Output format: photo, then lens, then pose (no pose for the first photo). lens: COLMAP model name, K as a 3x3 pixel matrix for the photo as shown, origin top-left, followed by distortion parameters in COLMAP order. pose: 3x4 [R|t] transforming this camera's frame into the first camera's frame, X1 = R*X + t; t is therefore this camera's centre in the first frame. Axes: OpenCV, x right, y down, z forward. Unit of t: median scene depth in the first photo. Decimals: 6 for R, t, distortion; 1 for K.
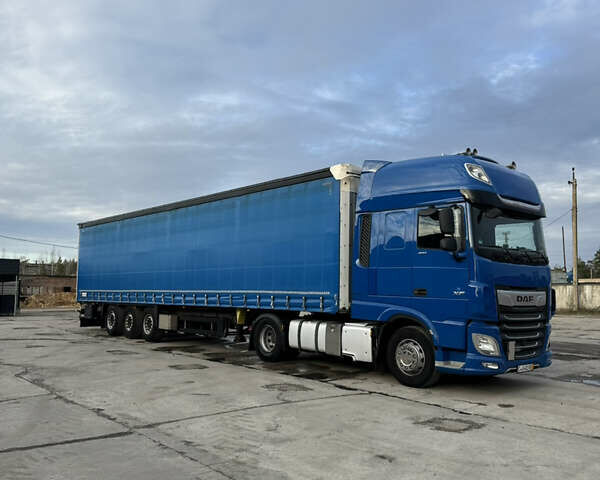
lens RADIAL K [[575.1, 0, 274.2], [0, 575.1, 240.7], [0, 0, 1]] dist [0.154725, -0.193525]
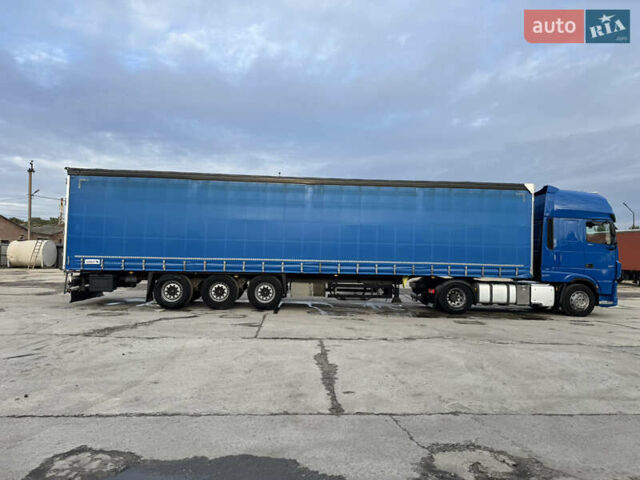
lens RADIAL K [[456.3, 0, 320.0], [0, 456.3, 240.0], [0, 0, 1]] dist [0.011819, 0.001377]
pose [[0.582023, 0.030837, 0.812588, -0.805568], [-0.087097, 0.995896, 0.024591, 0.026145], [-0.808495, -0.085087, 0.582320, 0.479389]]
